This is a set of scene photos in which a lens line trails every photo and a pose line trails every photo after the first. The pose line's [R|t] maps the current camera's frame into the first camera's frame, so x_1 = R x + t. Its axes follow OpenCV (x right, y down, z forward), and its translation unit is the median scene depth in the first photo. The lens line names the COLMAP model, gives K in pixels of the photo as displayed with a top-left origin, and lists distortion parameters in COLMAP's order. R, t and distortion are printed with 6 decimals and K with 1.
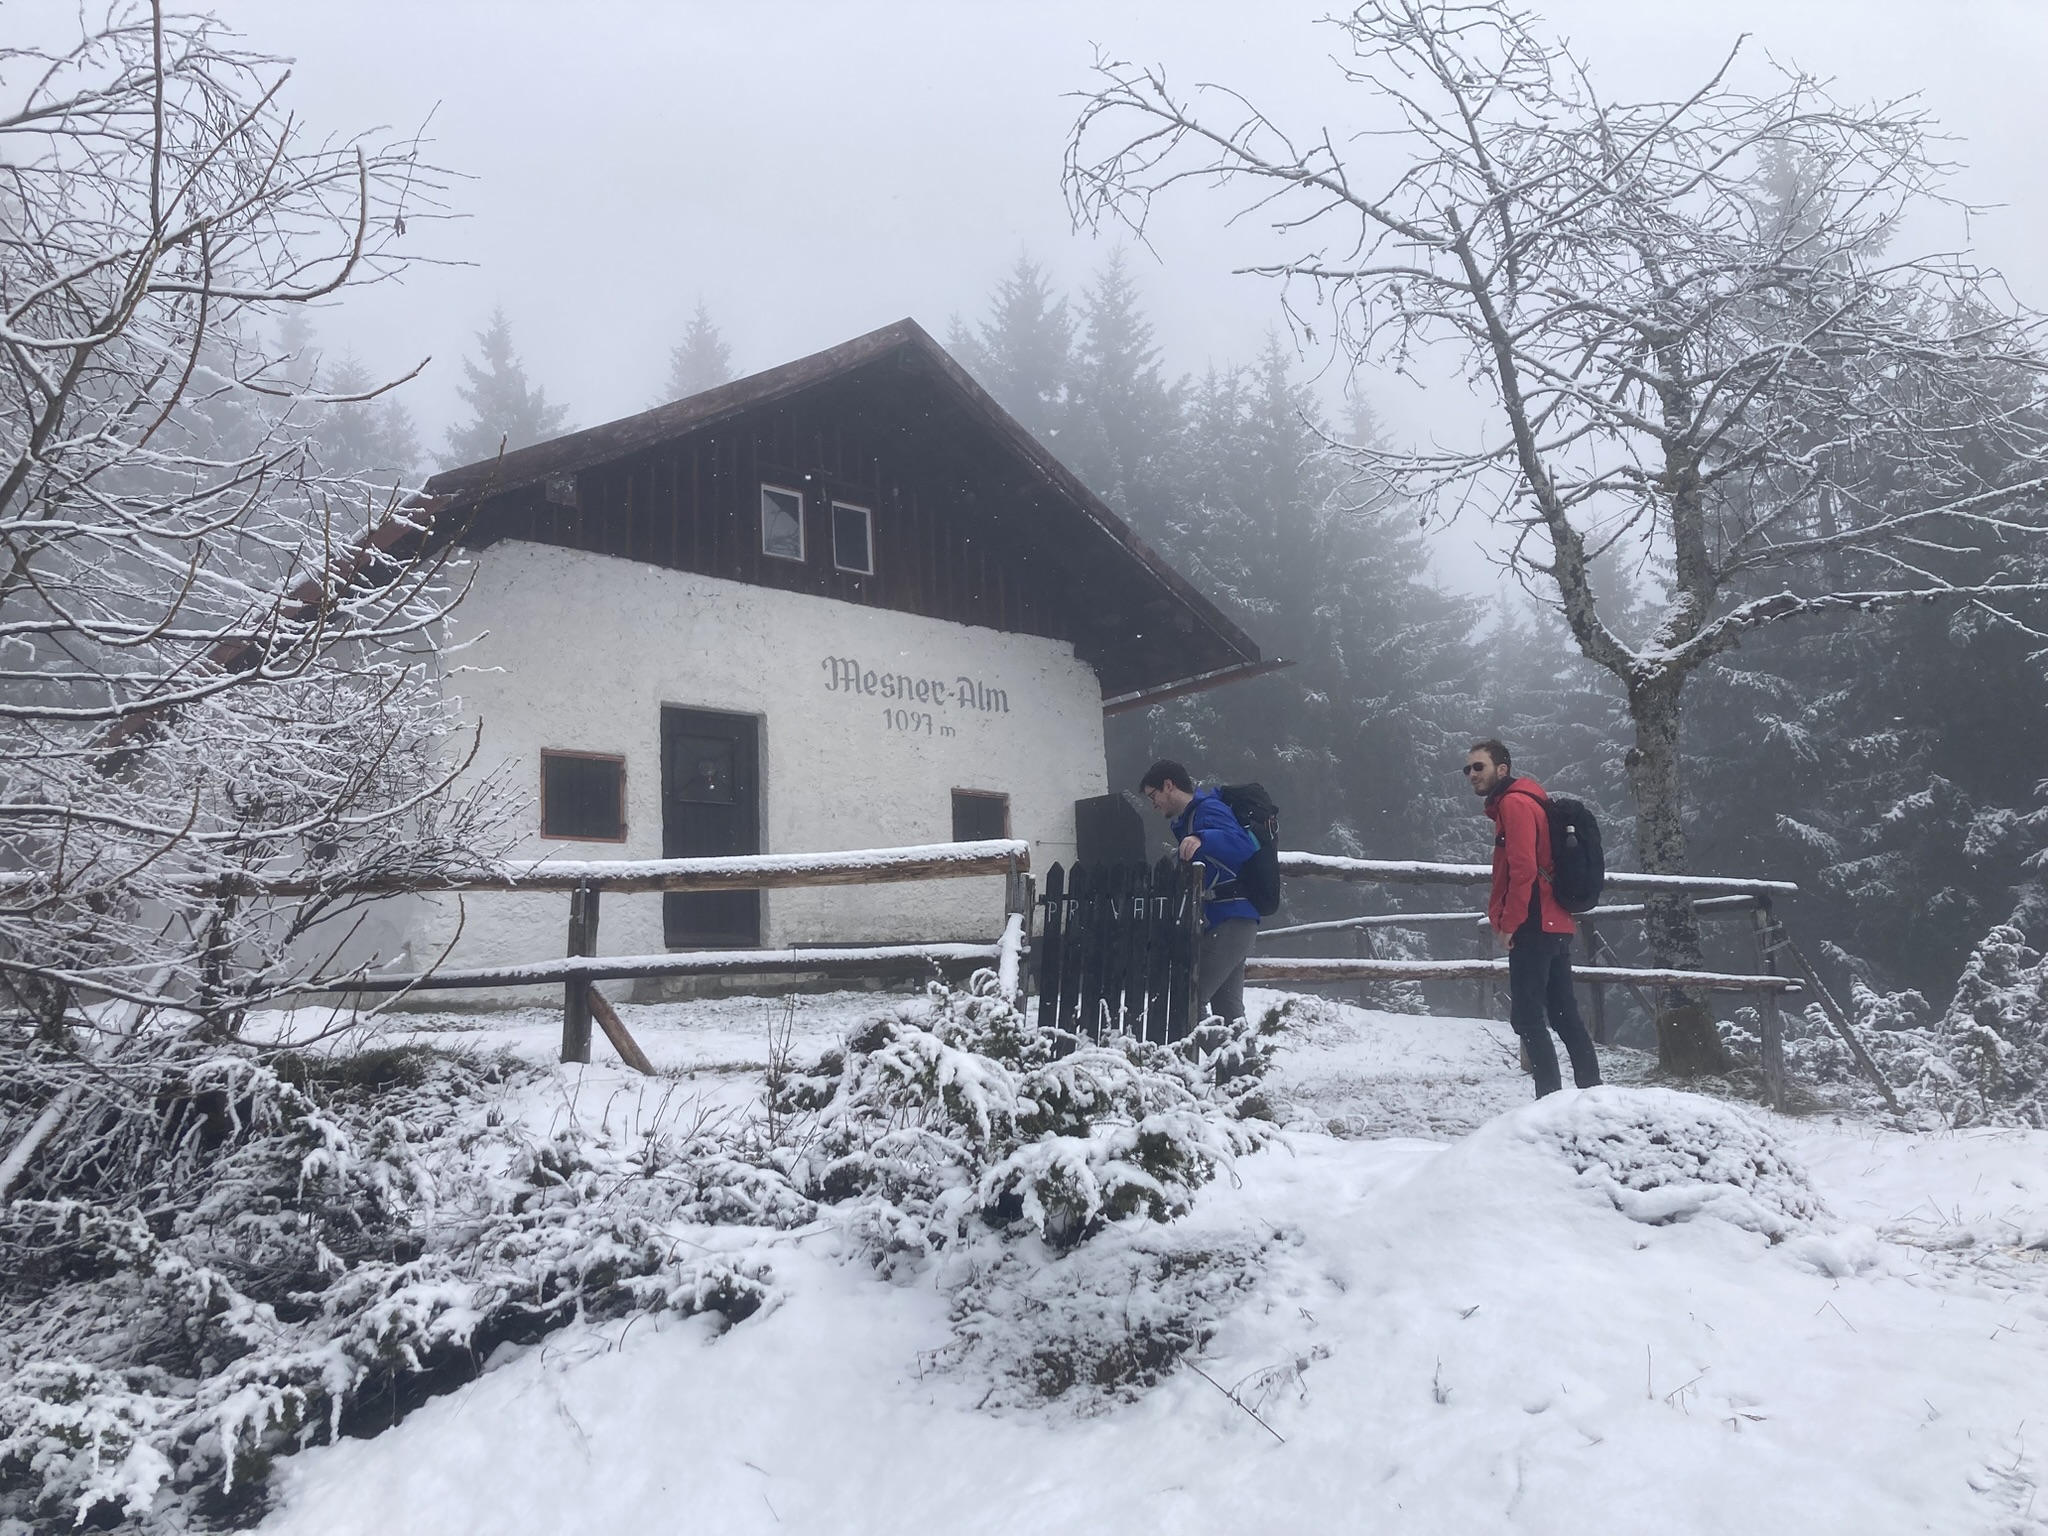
lens RADIAL K [[1658.9, 0, 1024.0], [0, 1658.9, 768.0], [0, 0, 1]] dist [0.183336, -0.532958]
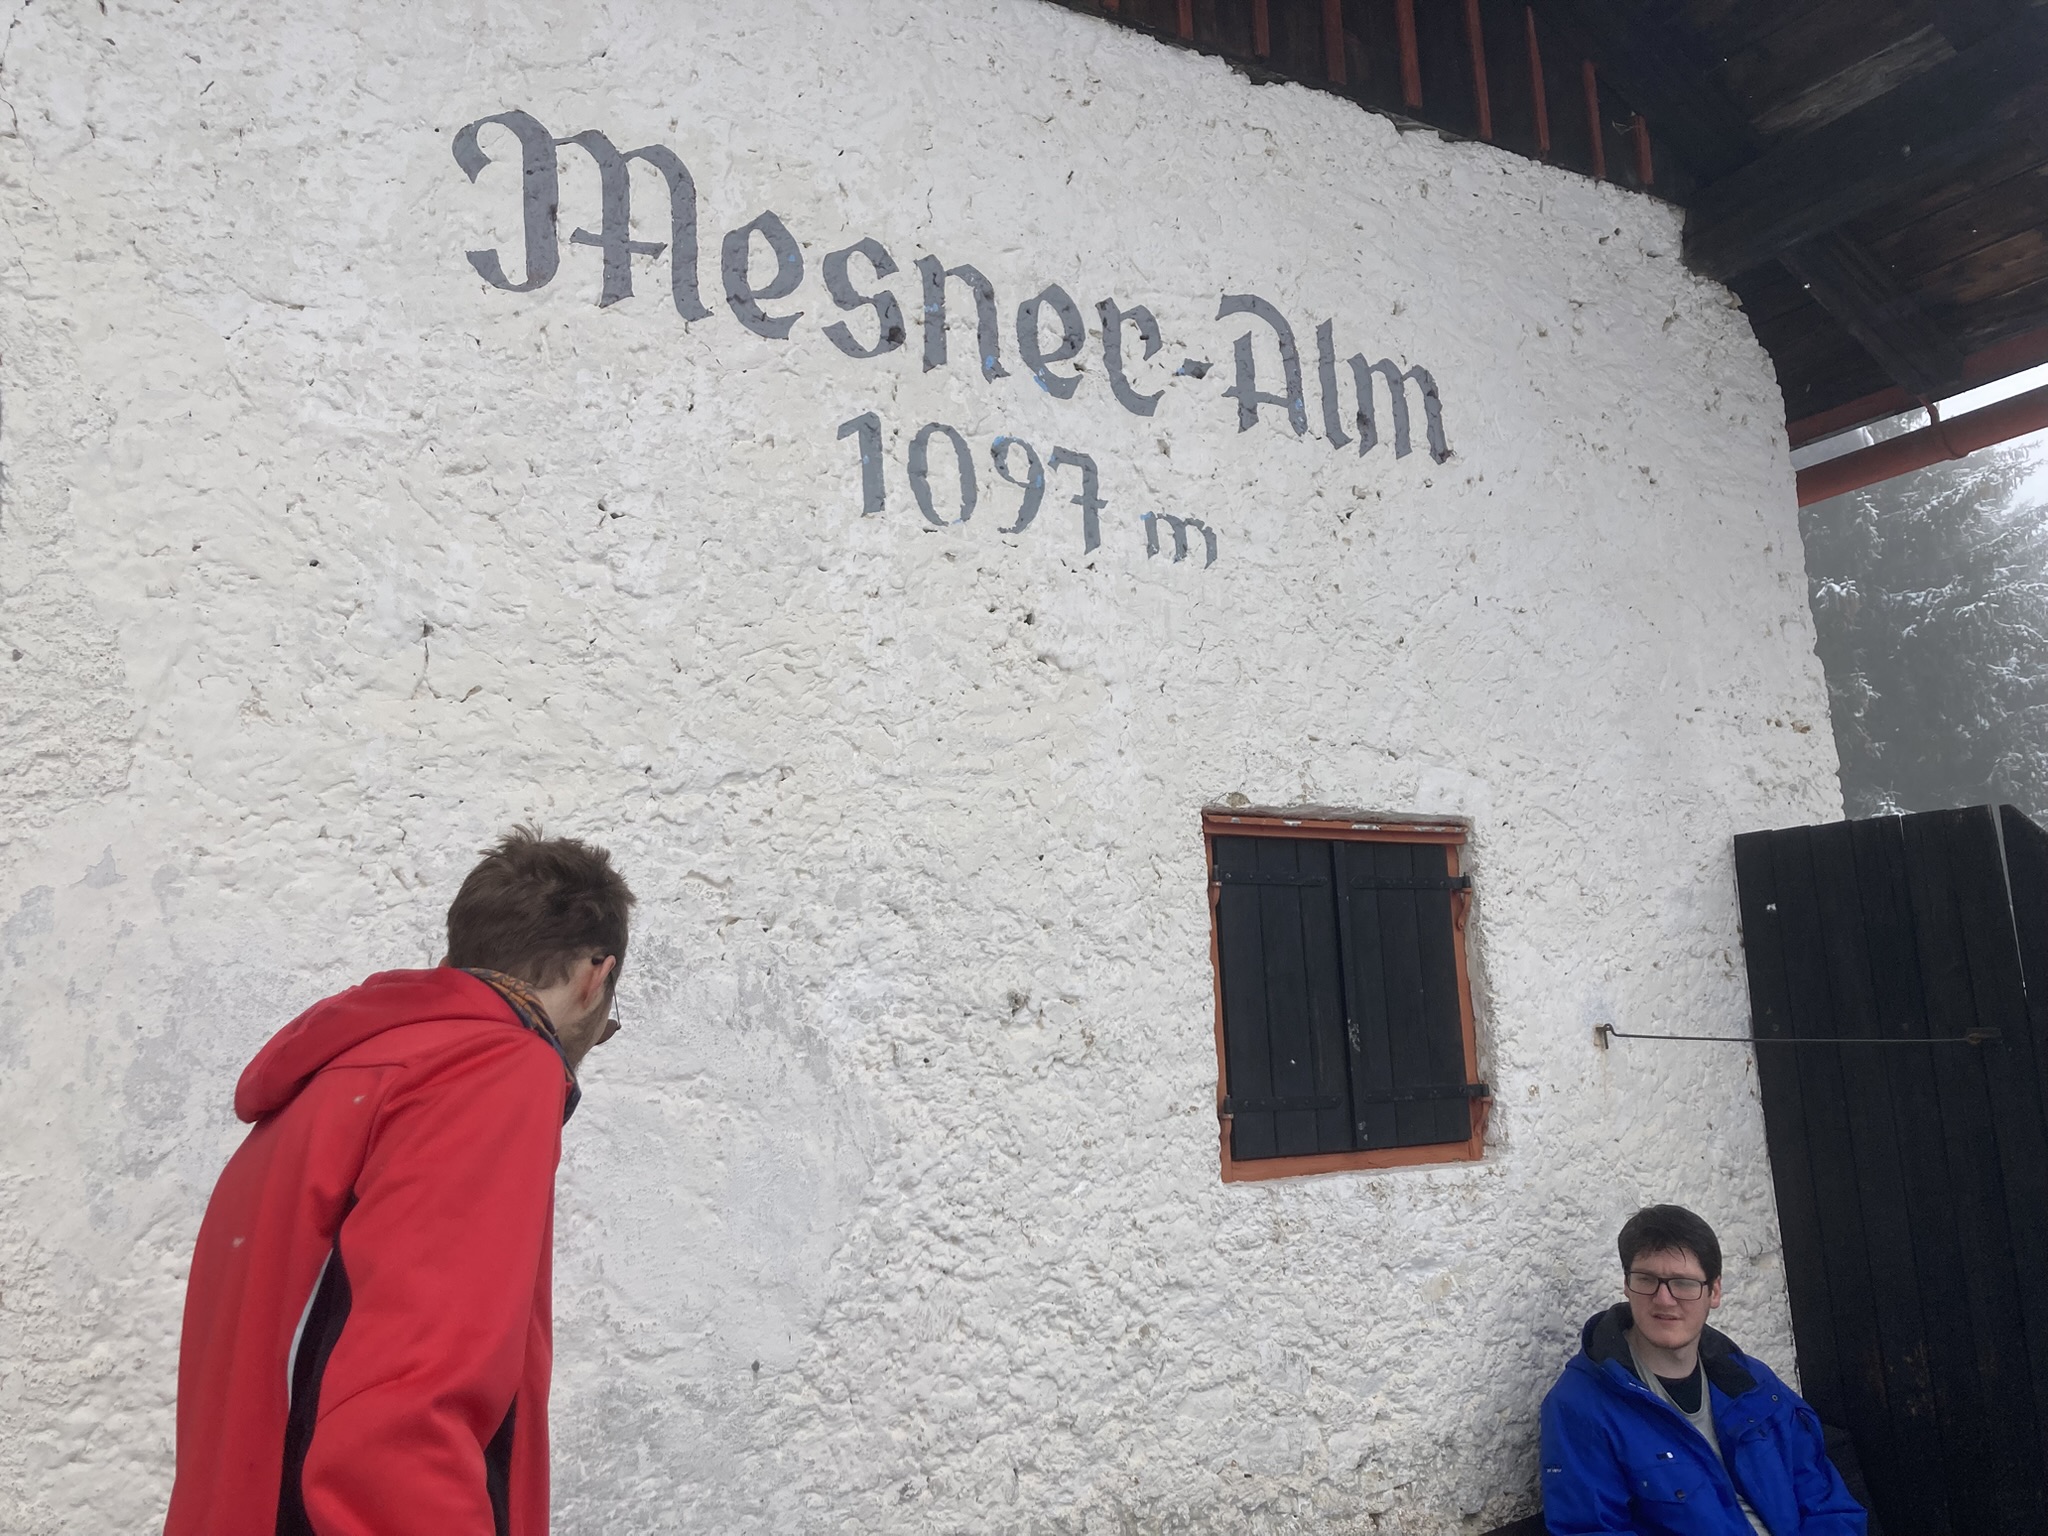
lens RADIAL K [[1658.9, 0, 1024.0], [0, 1658.9, 768.0], [0, 0, 1]] dist [0.183336, -0.532958]
pose [[0.985890, -0.027209, -0.165166, -0.031632], [0.030629, 0.999365, 0.018195, 0.002804], [0.164566, -0.022997, 0.986098, 0.794621]]
